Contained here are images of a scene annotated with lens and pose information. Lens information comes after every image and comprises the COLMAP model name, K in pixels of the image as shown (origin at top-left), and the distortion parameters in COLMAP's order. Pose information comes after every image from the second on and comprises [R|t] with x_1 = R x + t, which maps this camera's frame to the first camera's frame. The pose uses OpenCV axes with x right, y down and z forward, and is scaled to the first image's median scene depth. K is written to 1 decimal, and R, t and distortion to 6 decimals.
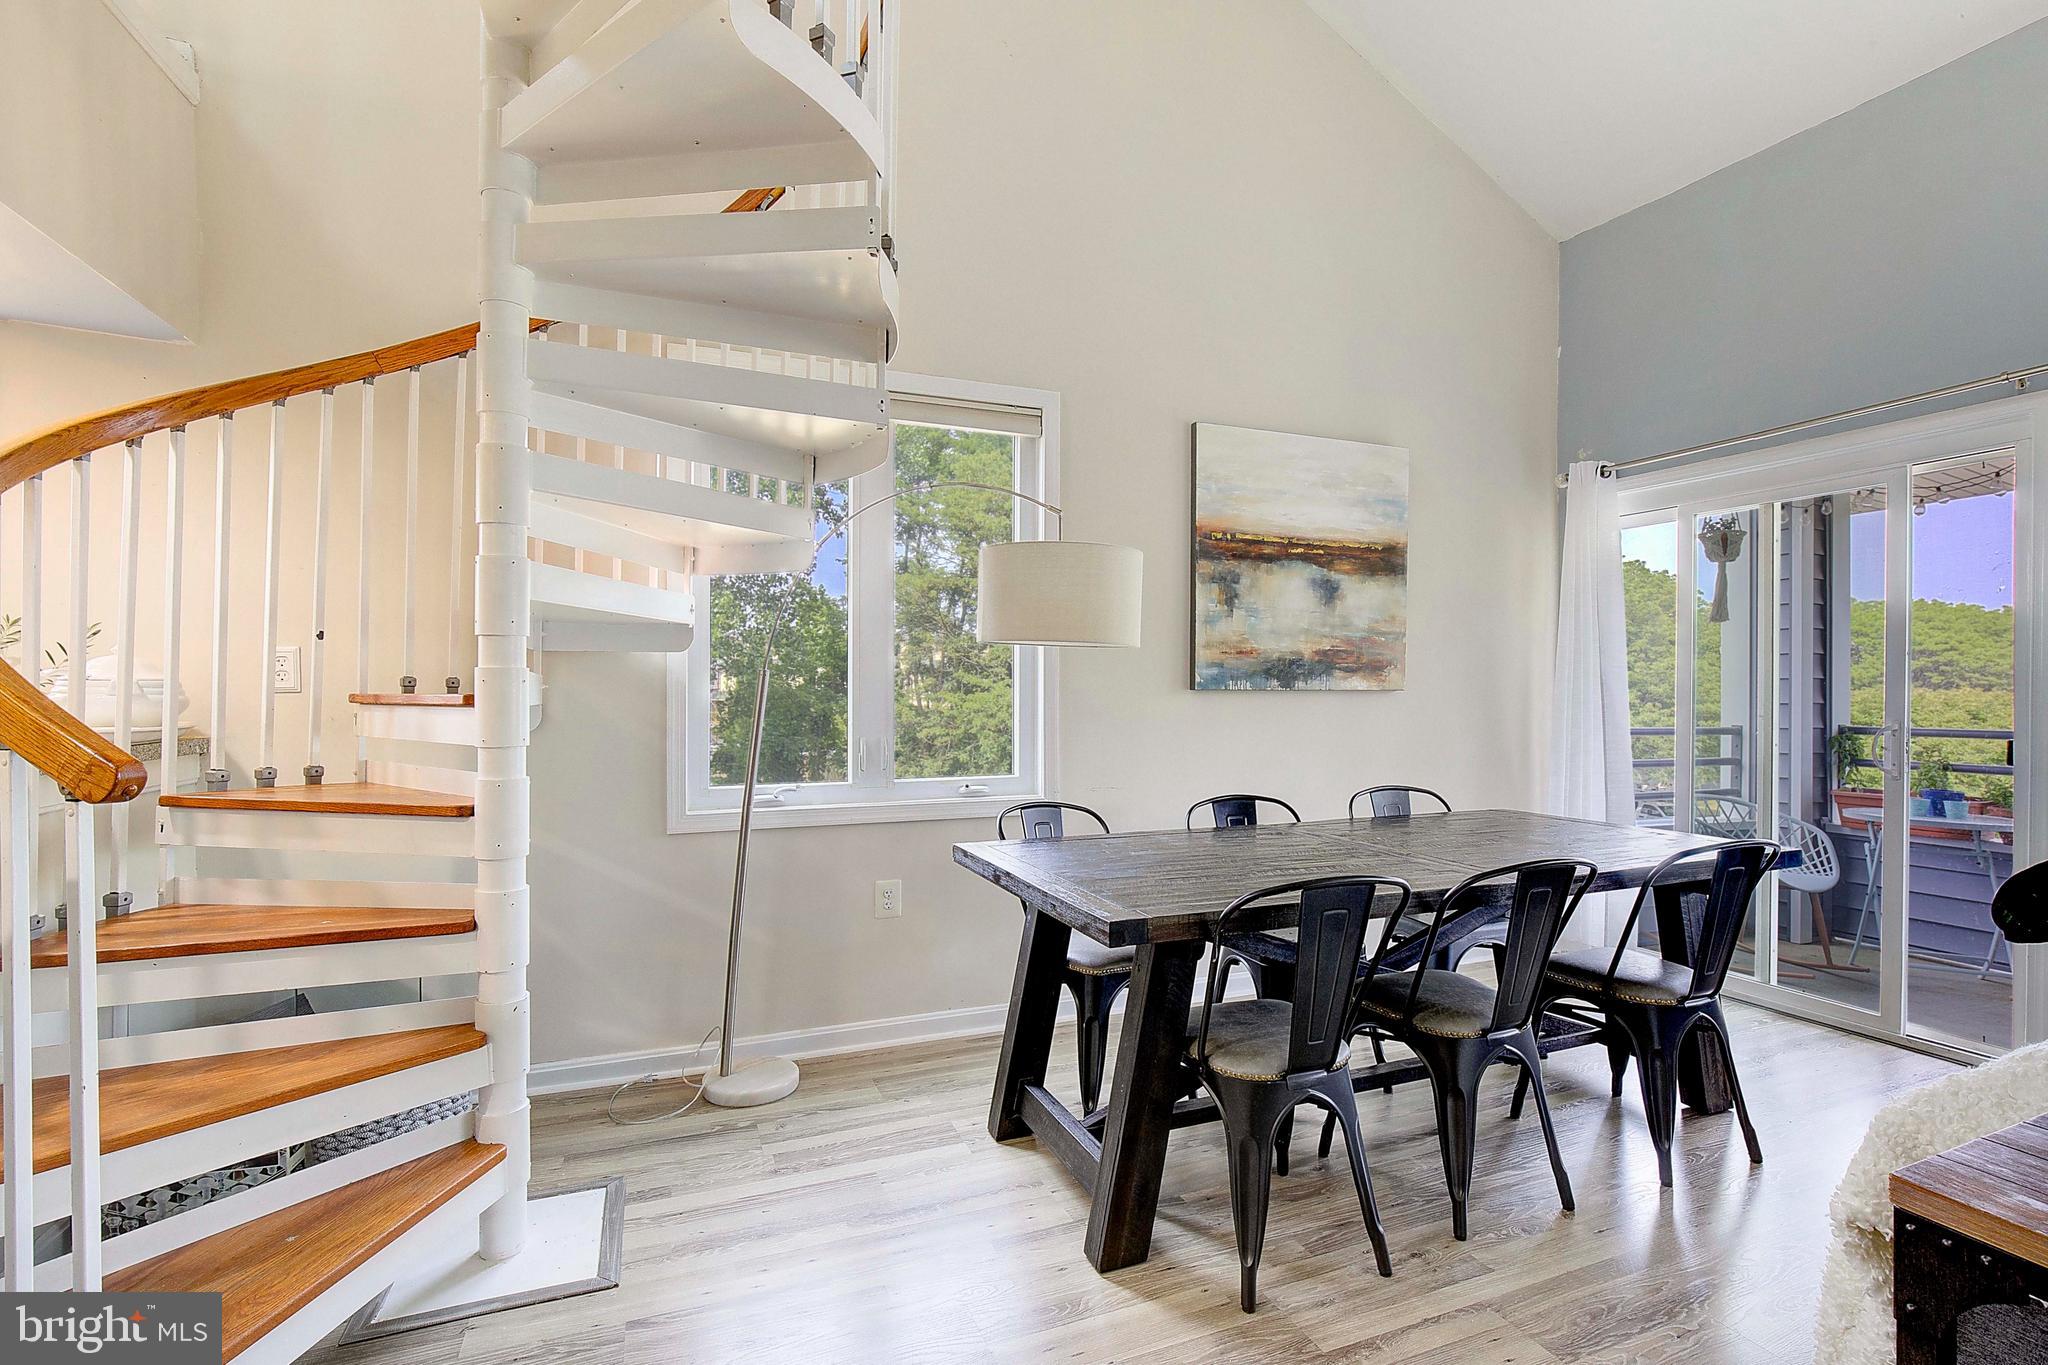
lens RADIAL K [[933.7, 0, 1044.9], [0, 933.7, 678.7], [0, 0, 1]] dist [-0.019197, 0.000117]
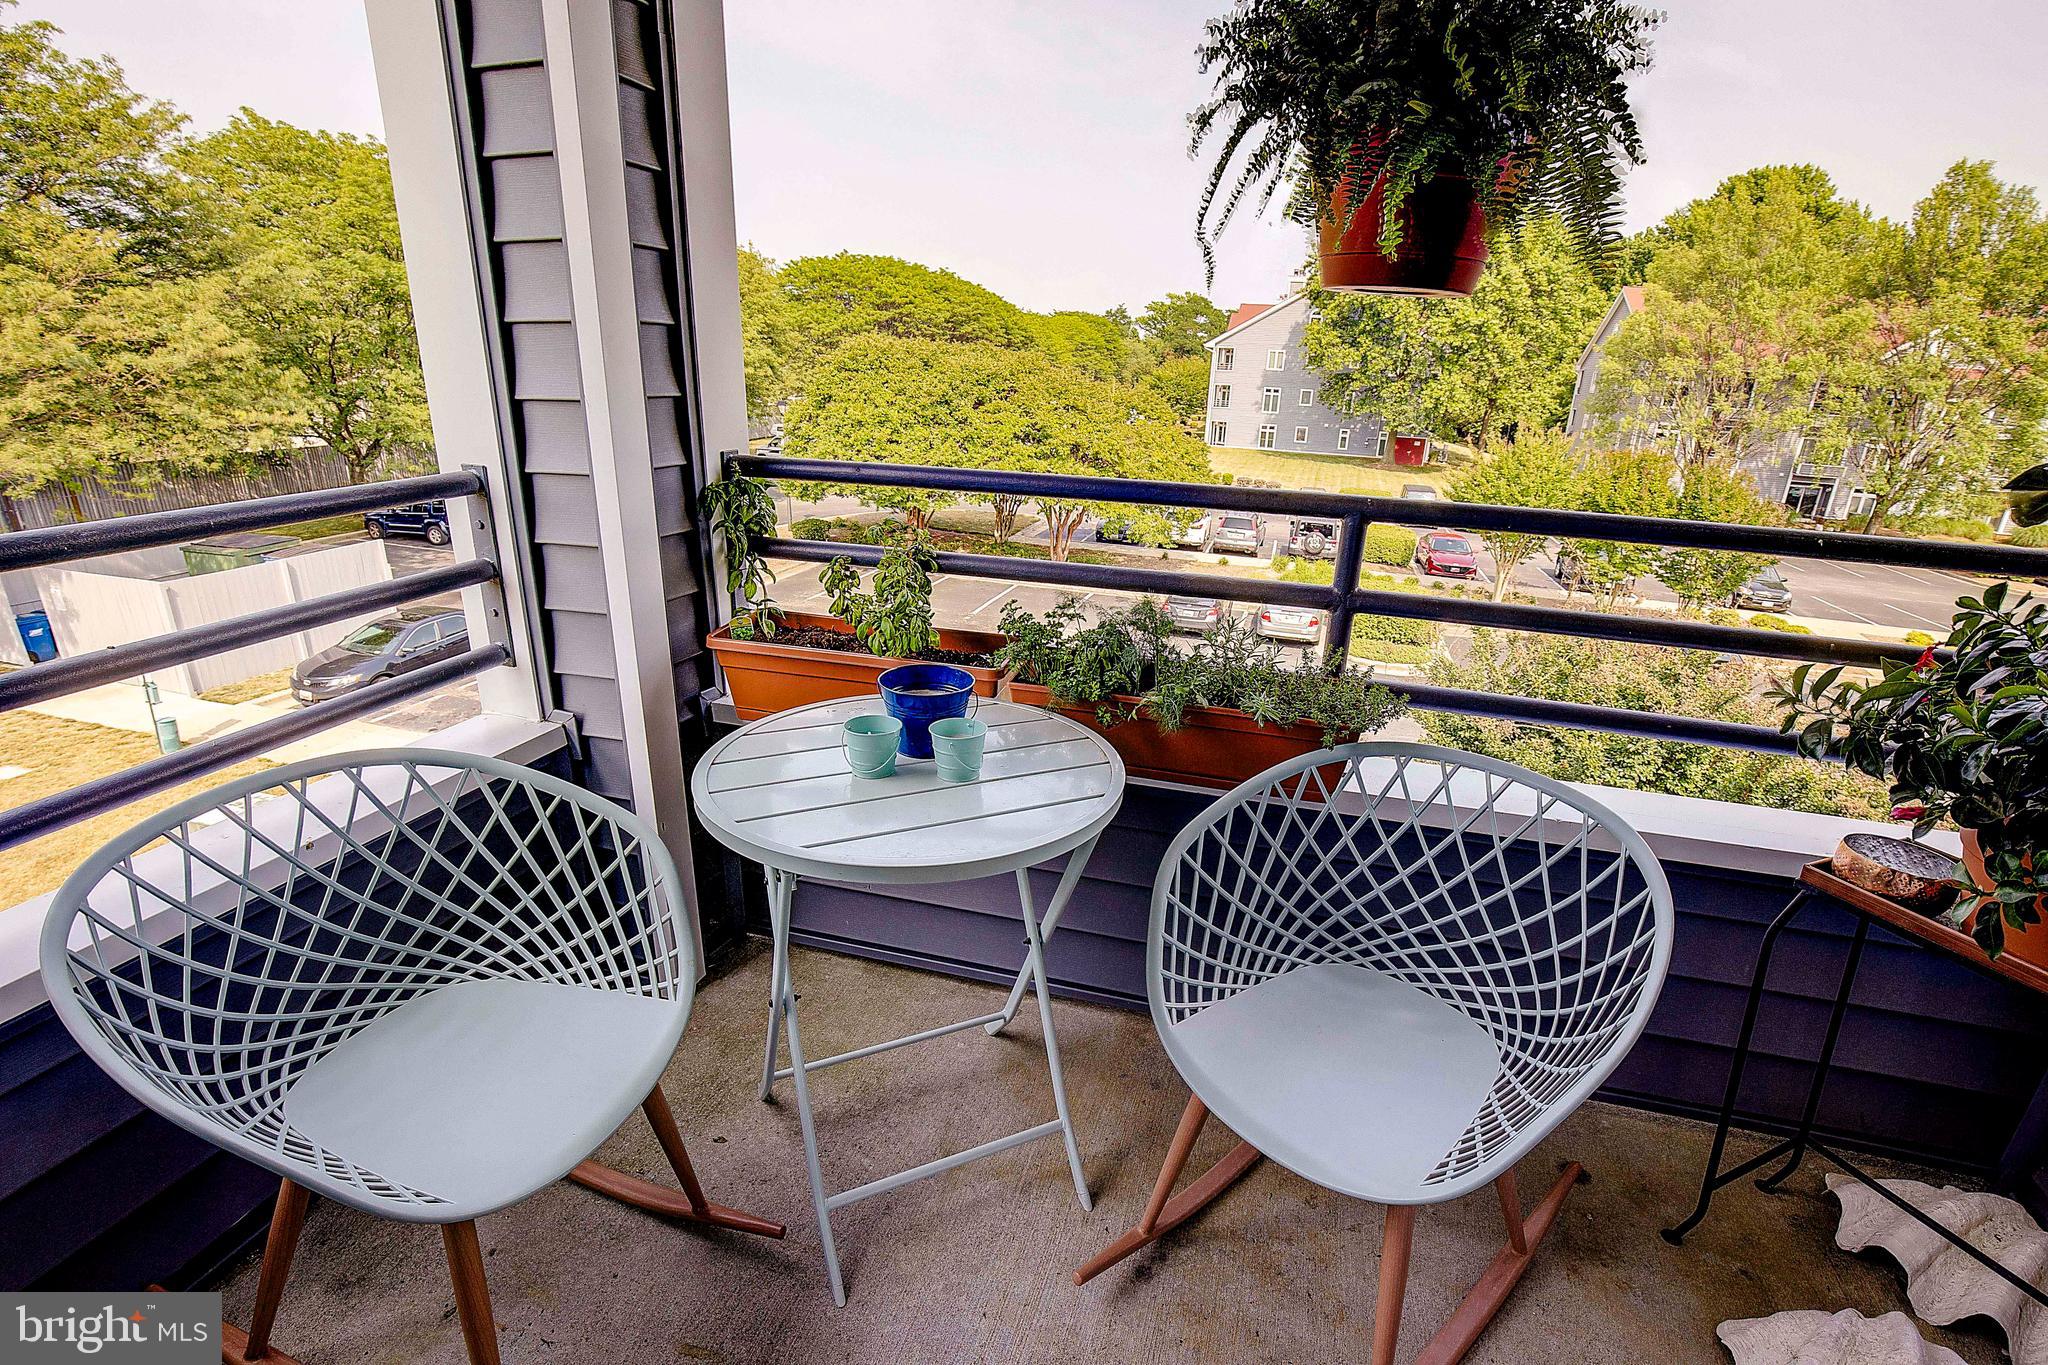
lens RADIAL K [[933.7, 0, 1044.9], [0, 933.7, 678.7], [0, 0, 1]] dist [-0.019197, 0.000117]
pose [[0.620300, -0.246660, 0.744571, 1.051525], [-0.045889, 0.936229, 0.348382, -0.005236], [-0.783021, -0.250269, 0.569424, 1.078080]]
